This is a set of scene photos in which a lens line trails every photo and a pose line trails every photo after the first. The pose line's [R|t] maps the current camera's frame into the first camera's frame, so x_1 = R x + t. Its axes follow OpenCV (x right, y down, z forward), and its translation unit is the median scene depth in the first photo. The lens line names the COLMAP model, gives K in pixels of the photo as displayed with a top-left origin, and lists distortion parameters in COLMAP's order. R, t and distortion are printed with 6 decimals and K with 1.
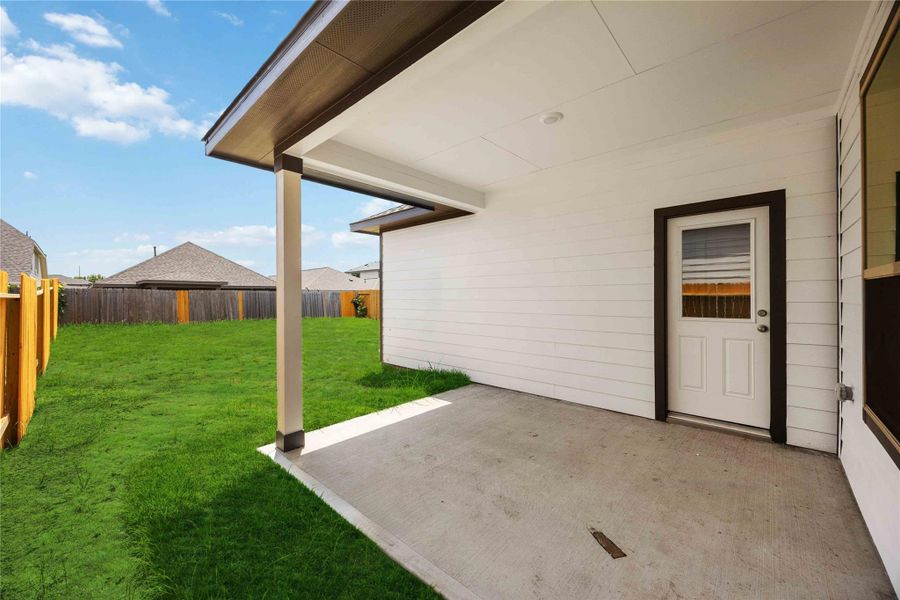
lens RADIAL K [[351.4, 0, 457.2], [0, 351.4, 295.9], [0, 0, 1]] dist [-0.002875, -0.000647]
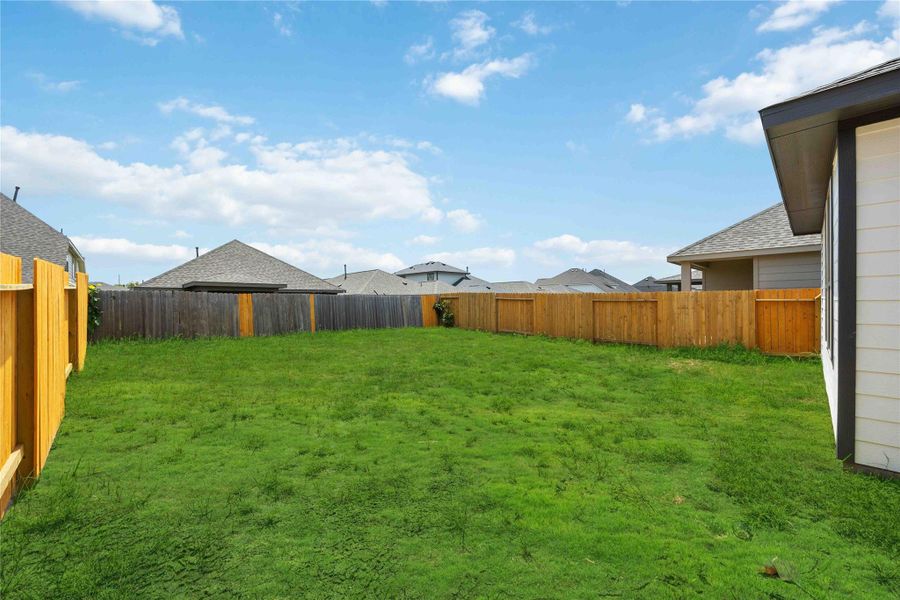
lens RADIAL K [[351.4, 0, 452.8], [0, 351.4, 302.2], [0, 0, 1]] dist [-0.002875, -0.000647]
pose [[0.998006, -0.004251, -0.062974, -0.417141], [0.004419, 0.999987, 0.002524, 0.004670], [0.062962, -0.002797, 0.998012, 0.392729]]
